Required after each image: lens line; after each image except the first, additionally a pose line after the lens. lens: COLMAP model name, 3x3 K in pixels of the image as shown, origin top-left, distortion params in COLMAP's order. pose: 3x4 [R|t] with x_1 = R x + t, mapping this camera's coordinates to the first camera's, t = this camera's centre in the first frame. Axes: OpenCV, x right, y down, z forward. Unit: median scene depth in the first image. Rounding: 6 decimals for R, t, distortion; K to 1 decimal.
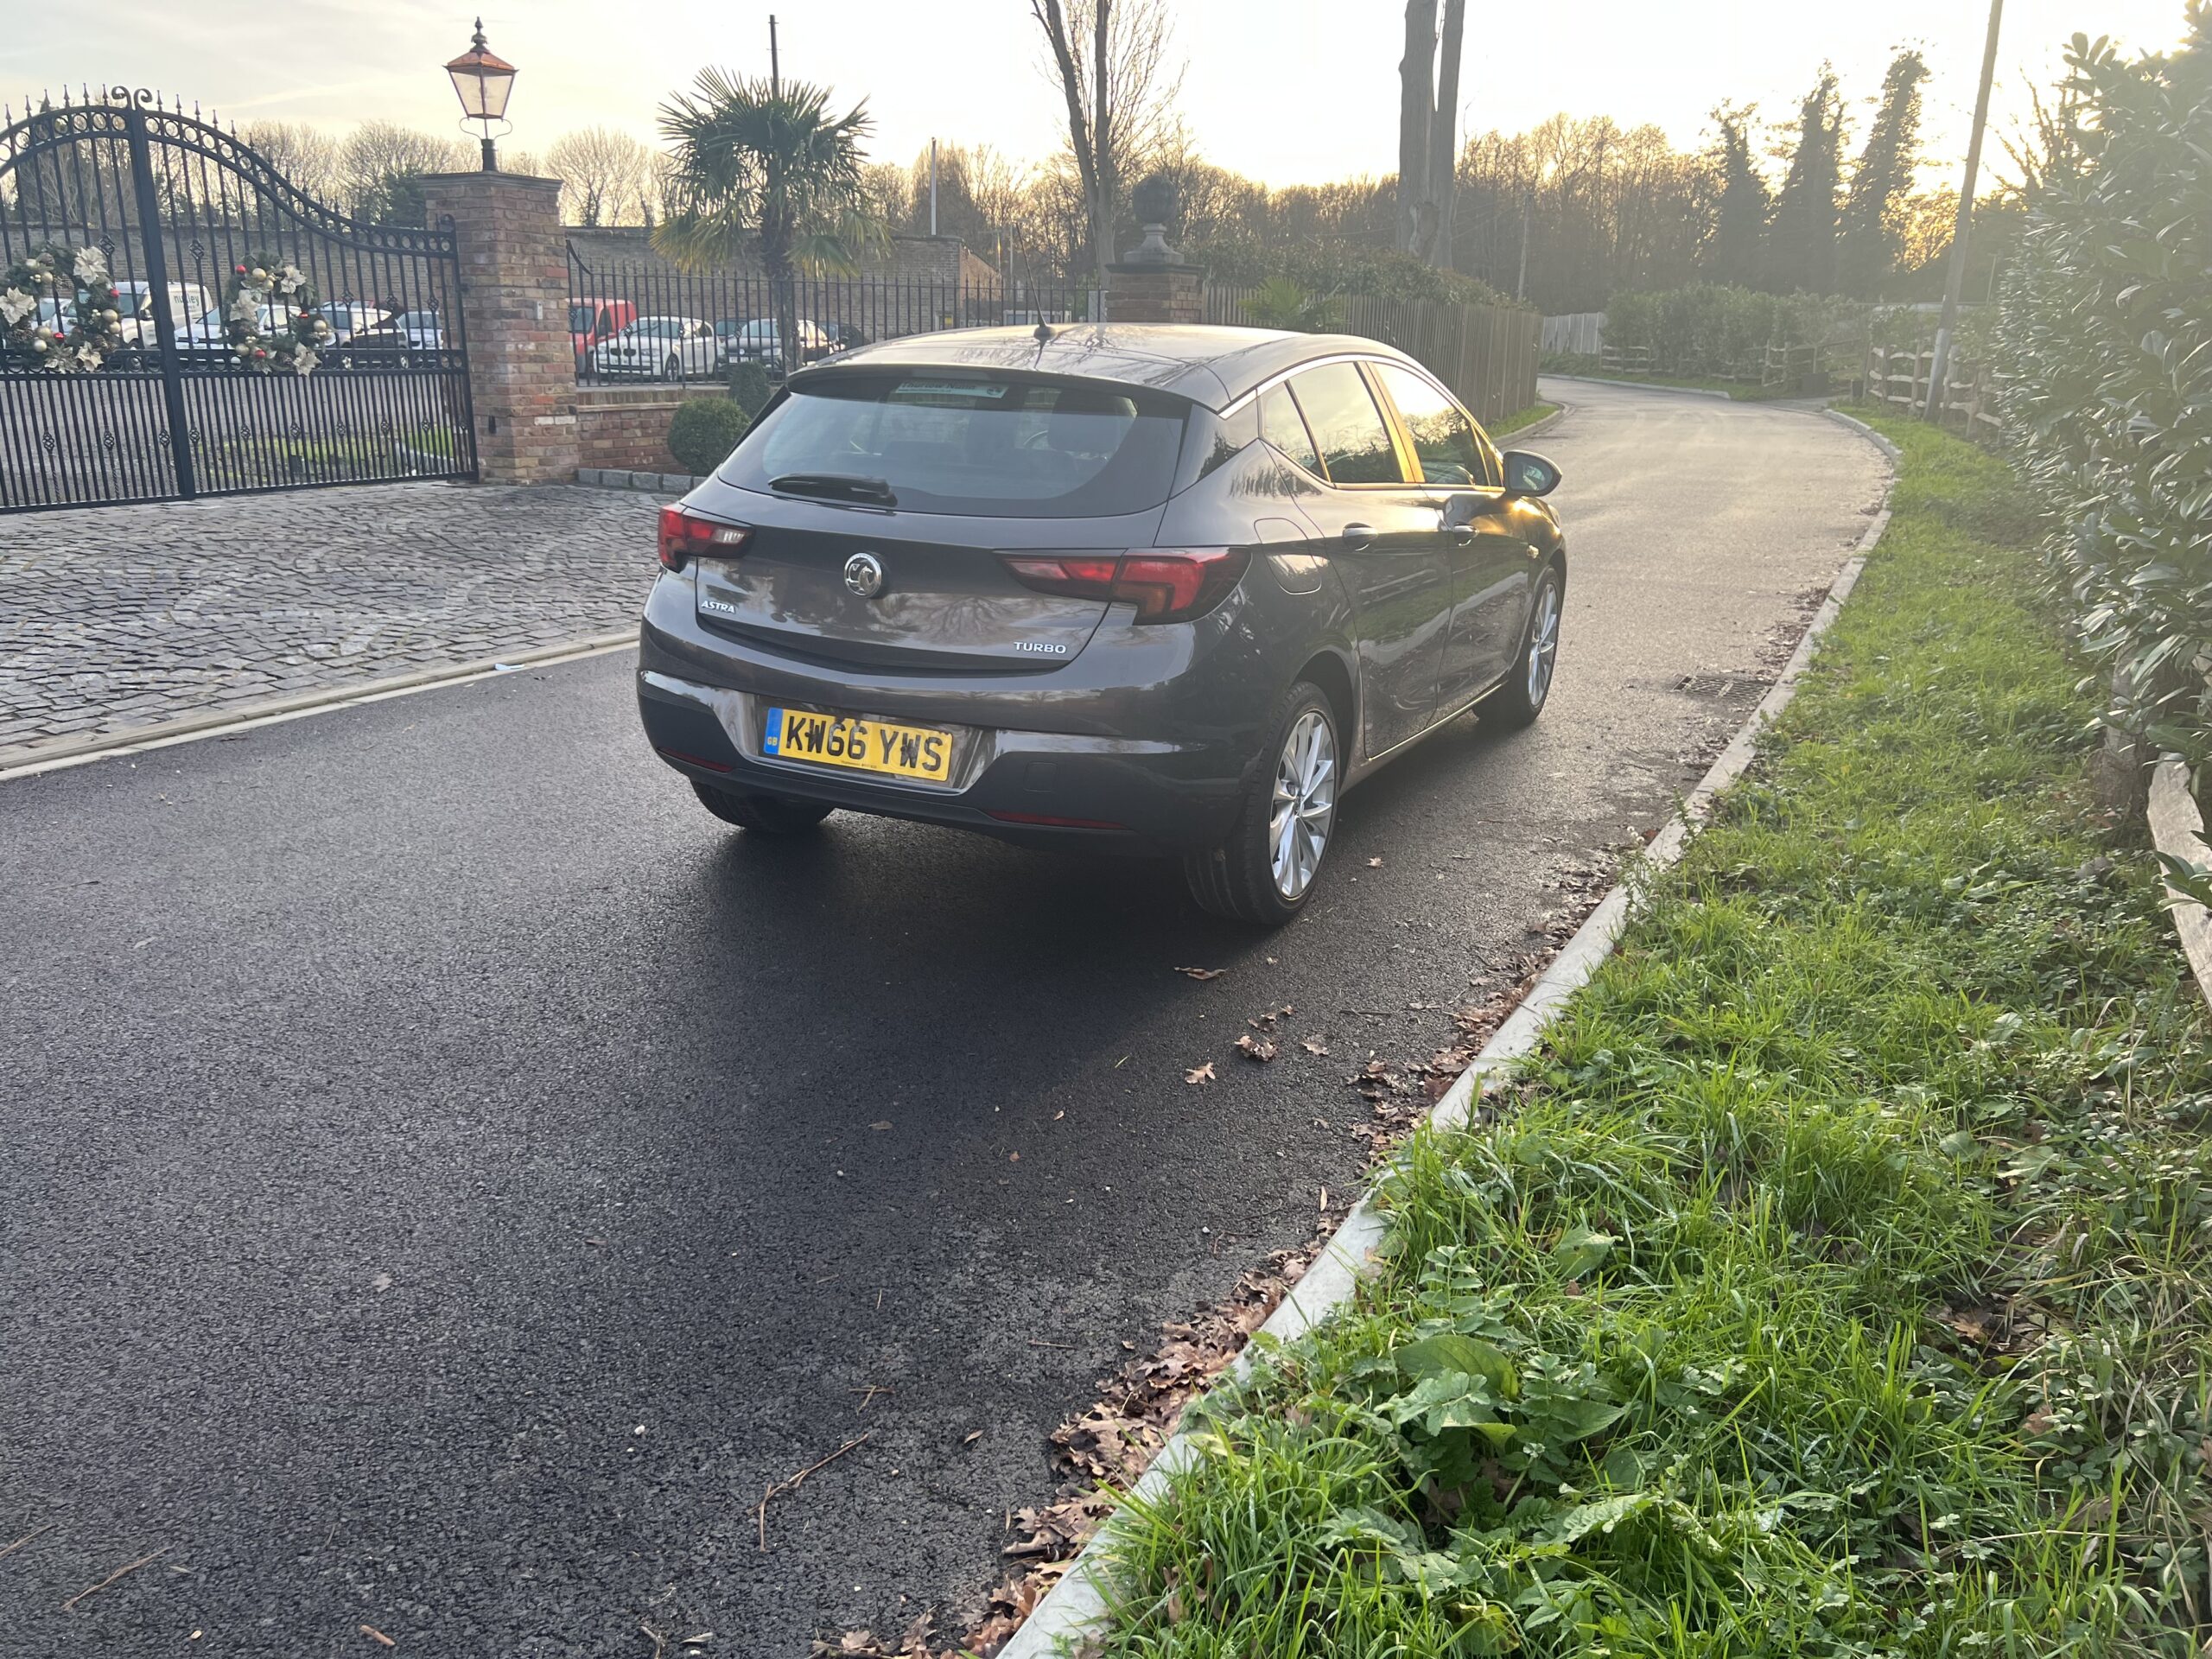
lens RADIAL K [[1661.0, 0, 1106.0], [0, 1661.0, 829.5], [0, 0, 1]] dist [0.058402, -0.076615]
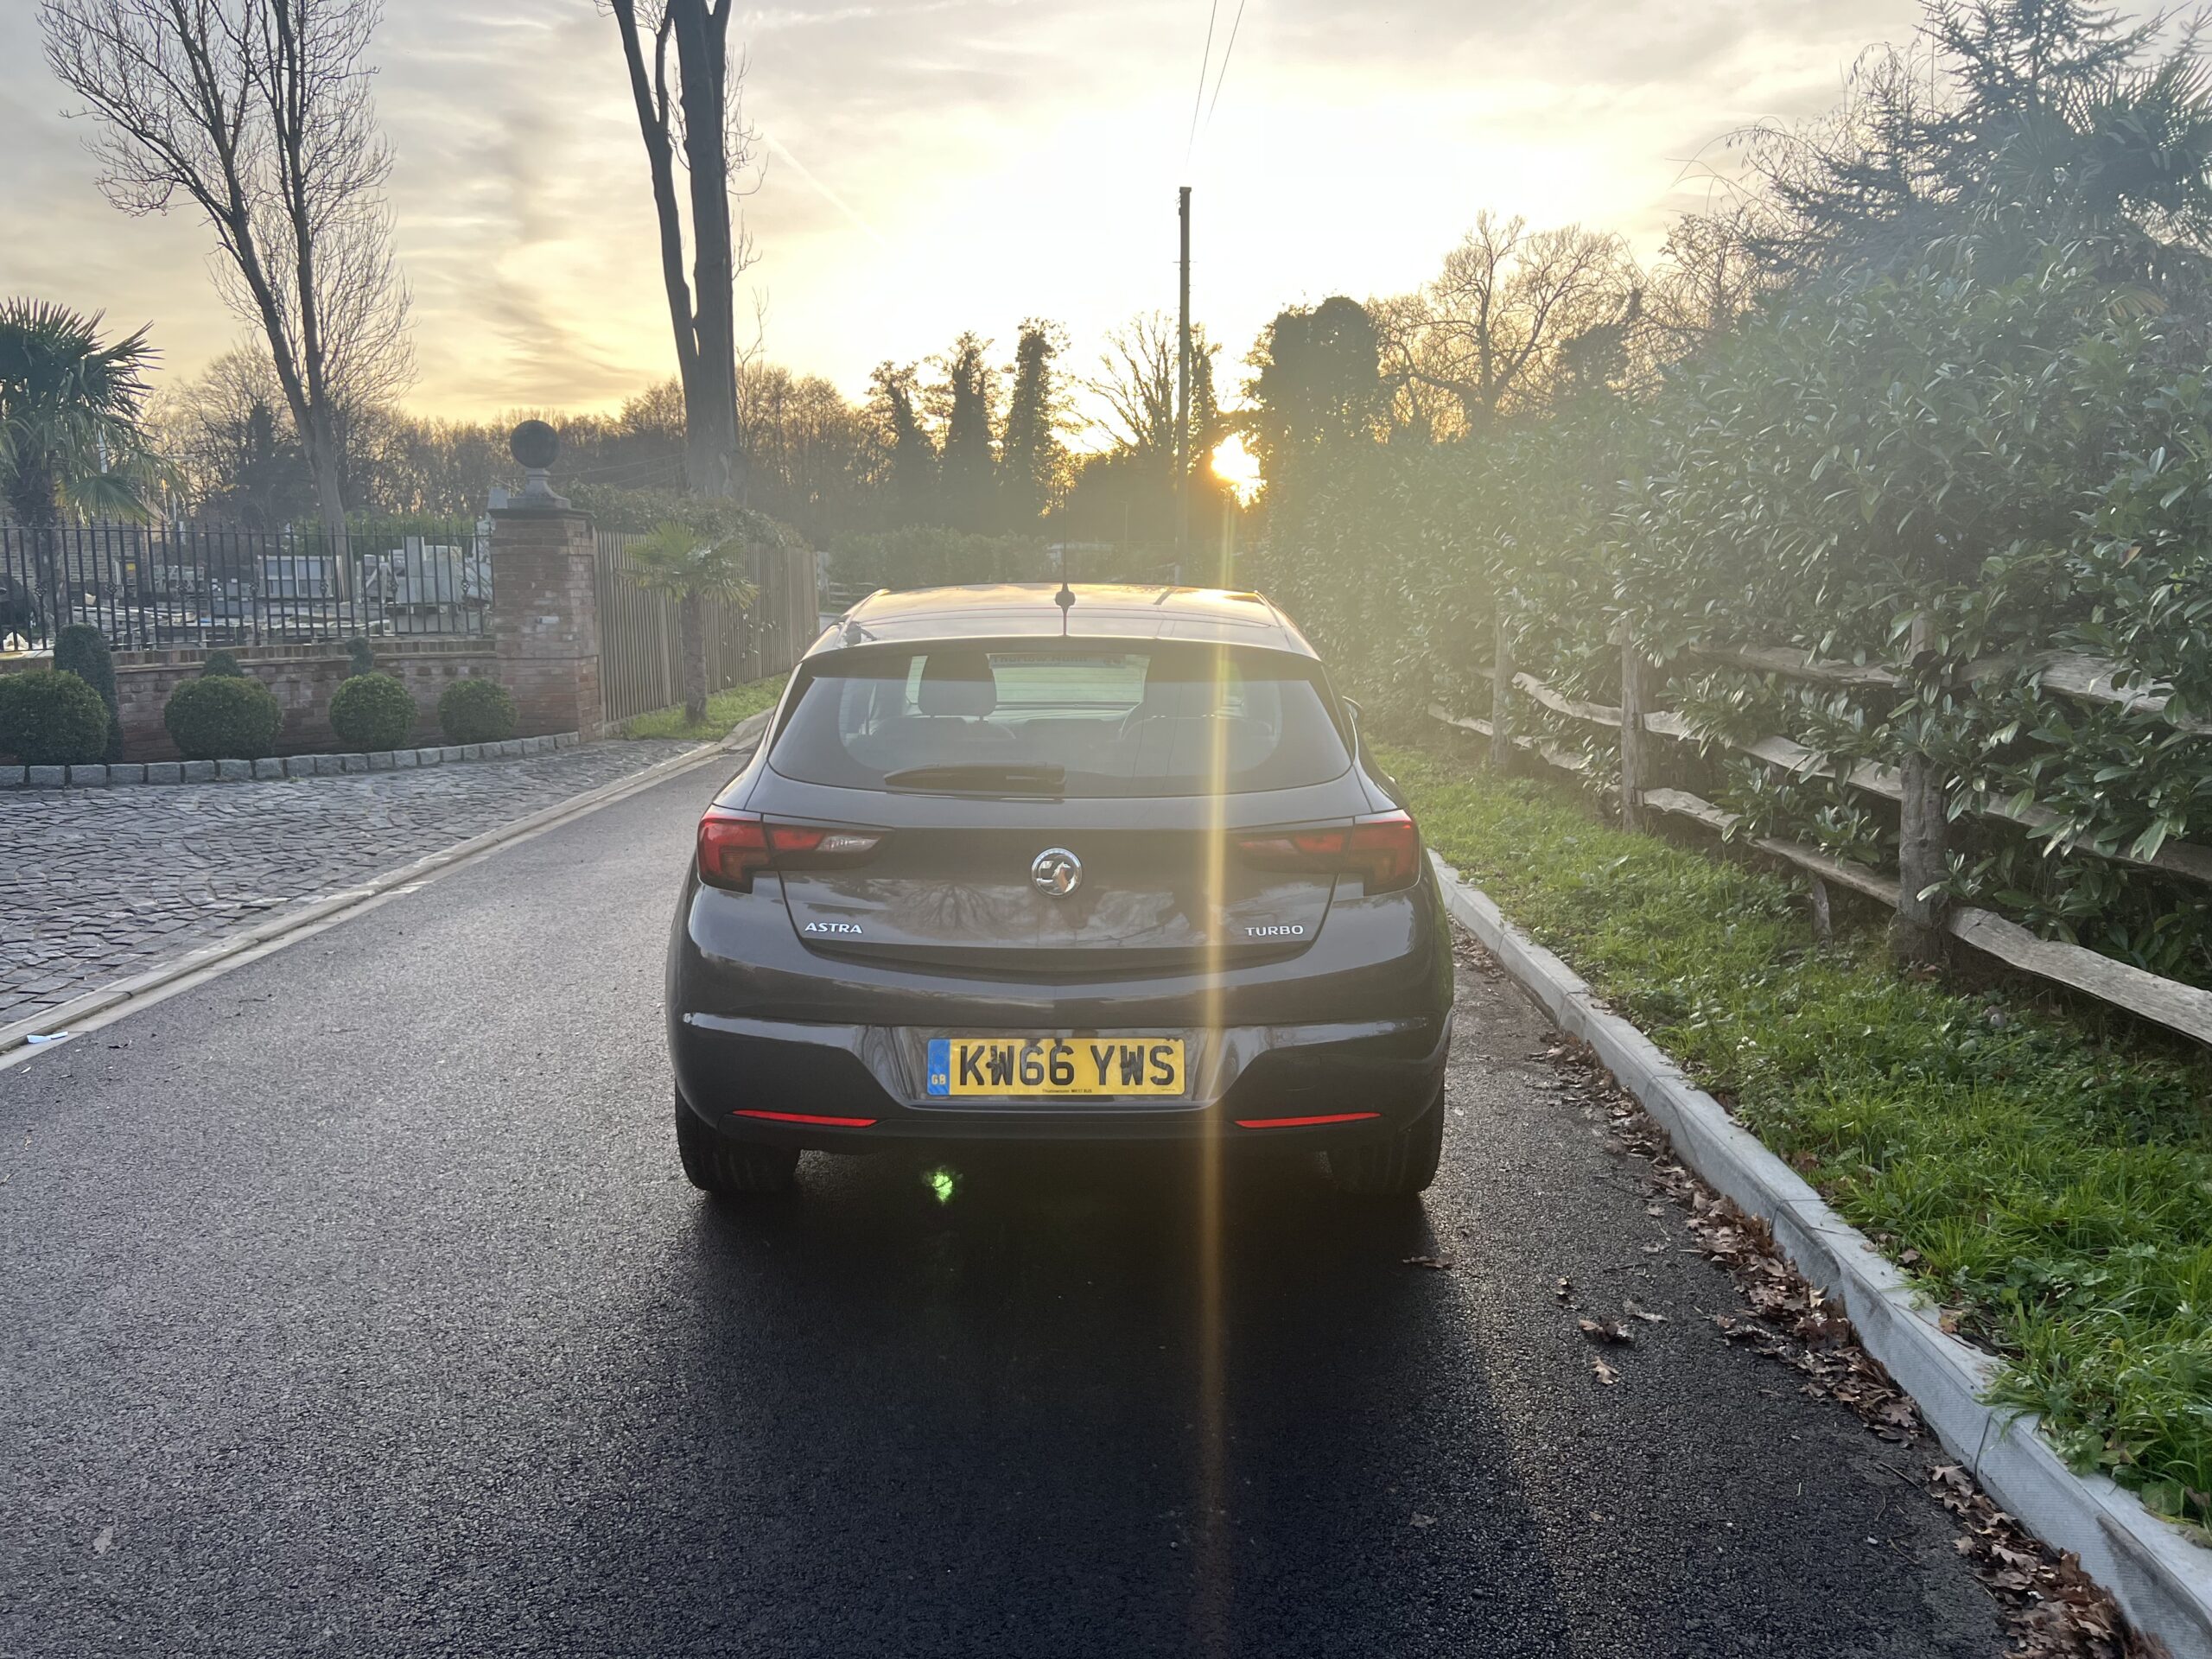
lens RADIAL K [[1685.2, 0, 1106.0], [0, 1685.2, 829.5], [0, 0, 1]] dist [-0.007198, -0.007156]
pose [[0.879444, -0.086146, 0.468142, -0.441991], [0.148486, 0.984061, -0.097860, -0.070396], [-0.452249, 0.155575, 0.878218, 0.178649]]
